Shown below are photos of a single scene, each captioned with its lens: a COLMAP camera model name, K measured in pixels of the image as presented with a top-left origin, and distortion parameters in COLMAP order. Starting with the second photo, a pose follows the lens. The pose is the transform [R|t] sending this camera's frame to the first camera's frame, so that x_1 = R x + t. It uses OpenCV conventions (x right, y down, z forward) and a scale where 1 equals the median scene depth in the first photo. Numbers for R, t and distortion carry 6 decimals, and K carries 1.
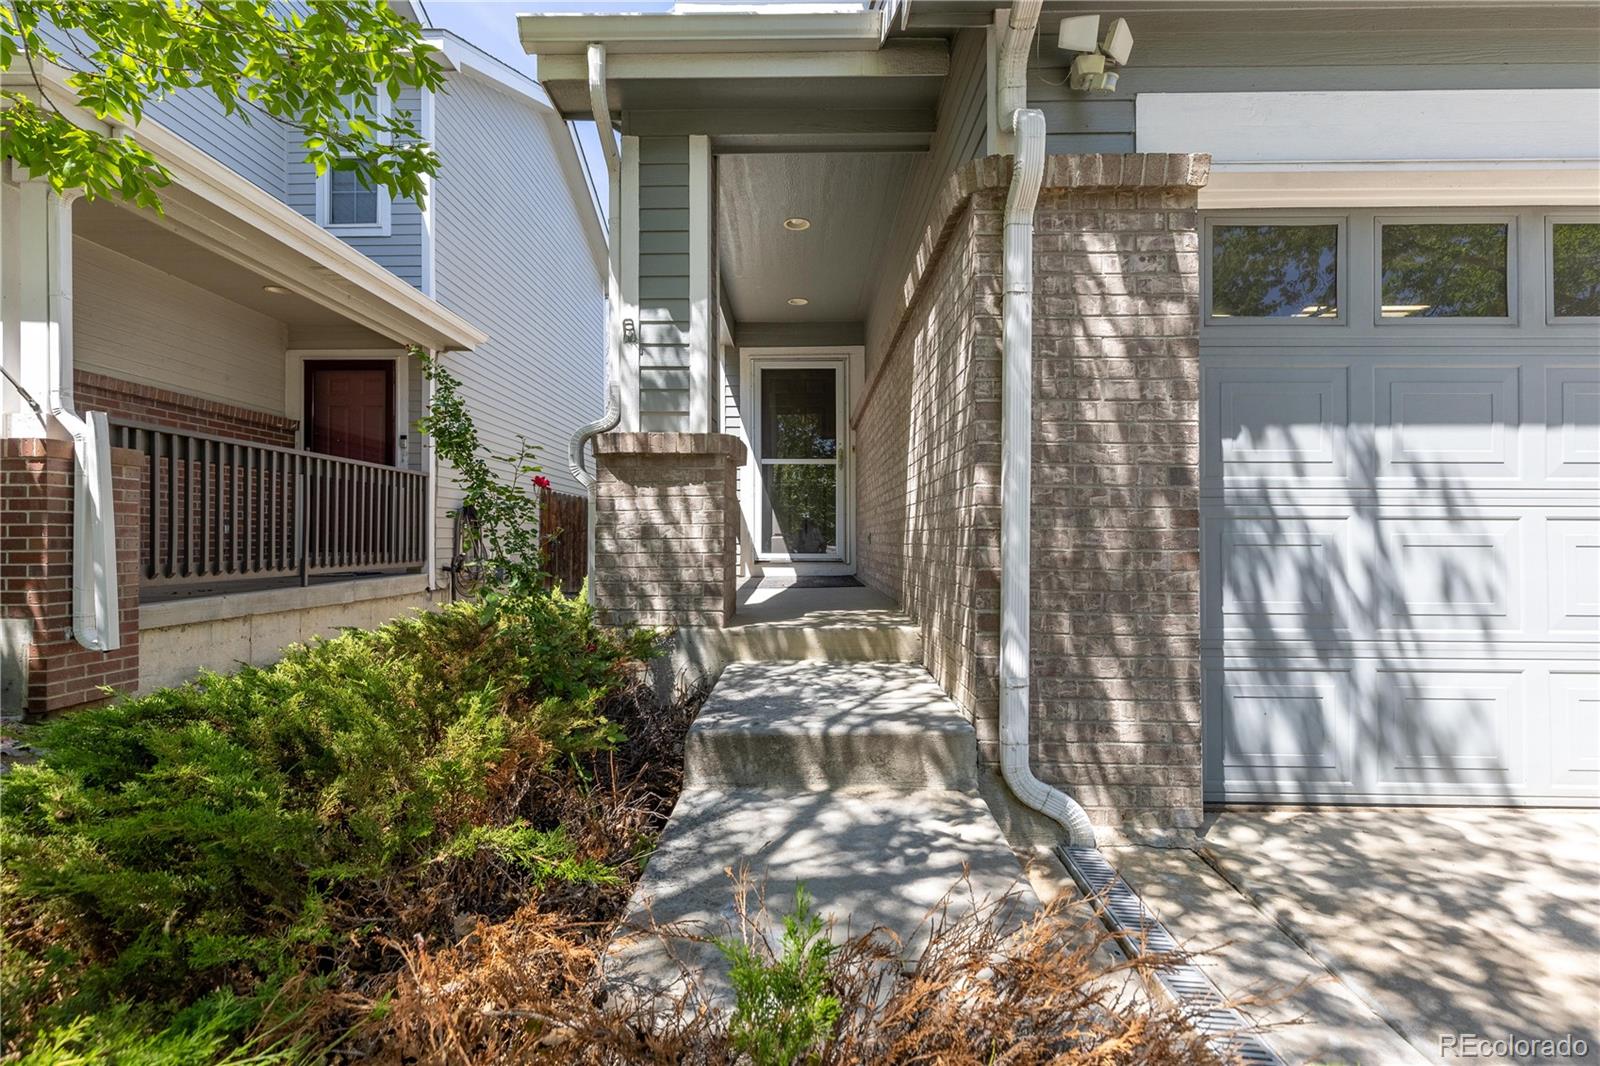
lens RADIAL K [[717.8, 0, 794.8], [0, 717.8, 535.8], [0, 0, 1]] dist [0.011300, -0.000782]
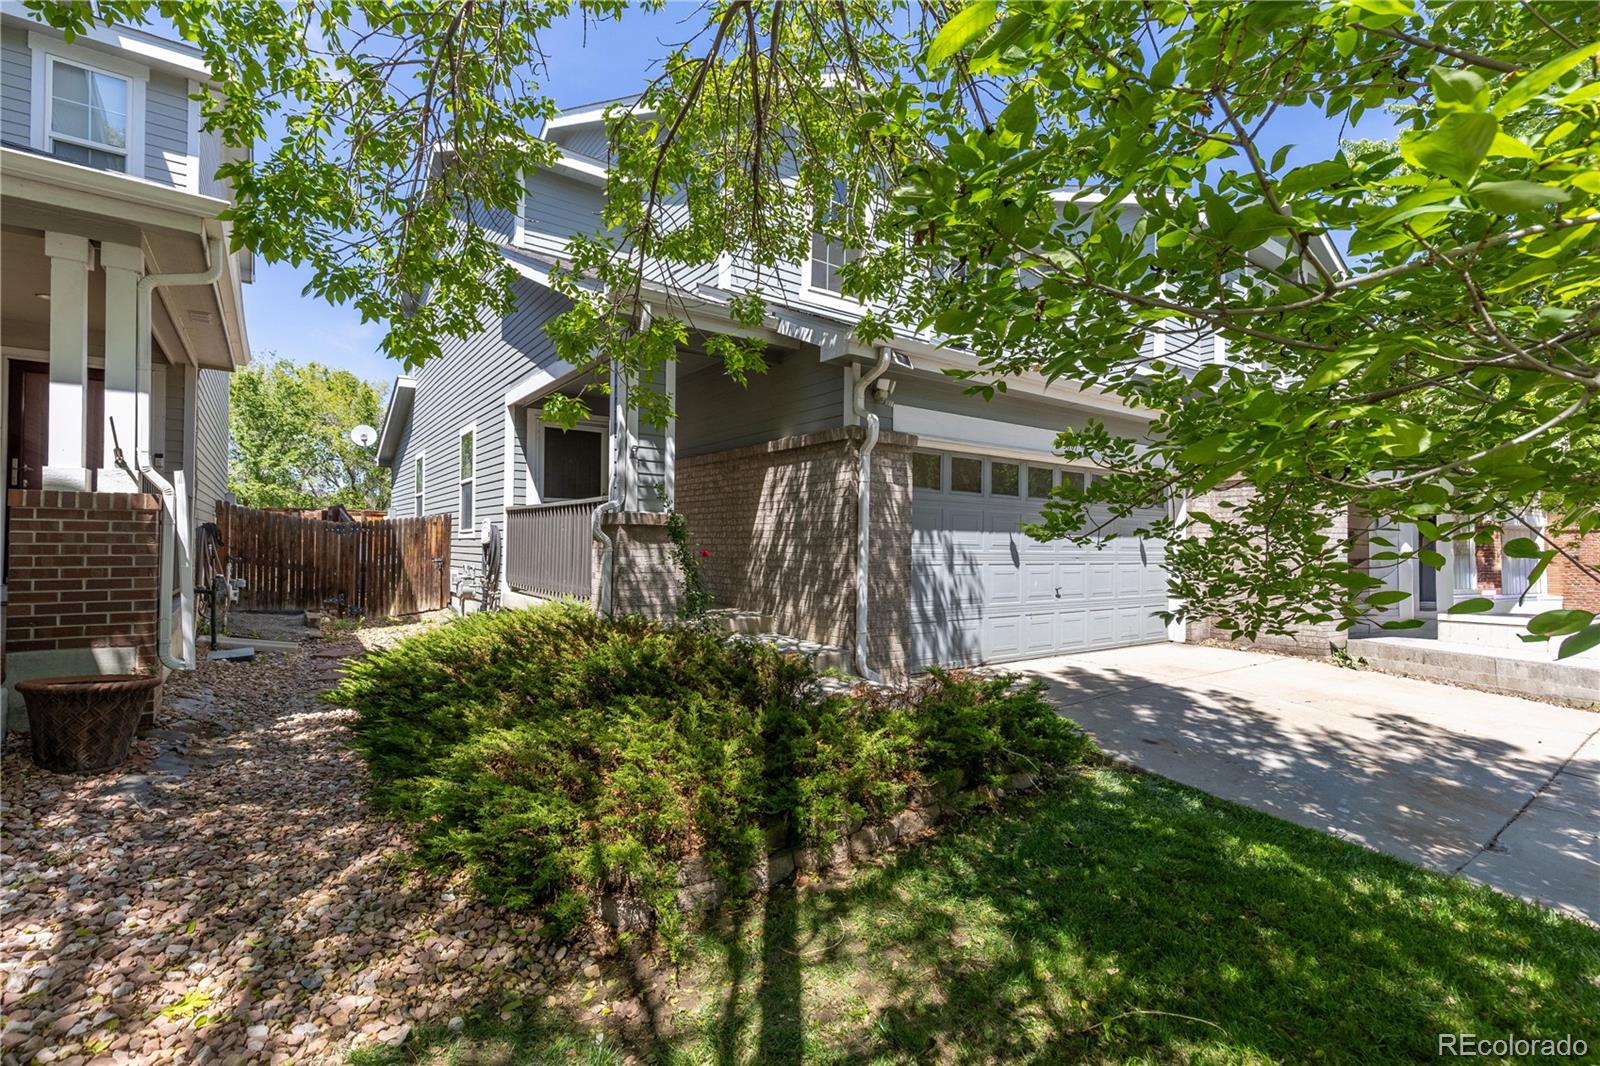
lens RADIAL K [[717.8, 0, 794.8], [0, 717.8, 535.8], [0, 0, 1]] dist [0.011300, -0.000782]
pose [[0.797297, 0.019333, 0.603277, -1.280319], [-0.022262, 0.999749, -0.002617, -0.139450], [-0.603176, -0.011343, 0.797527, -0.775665]]
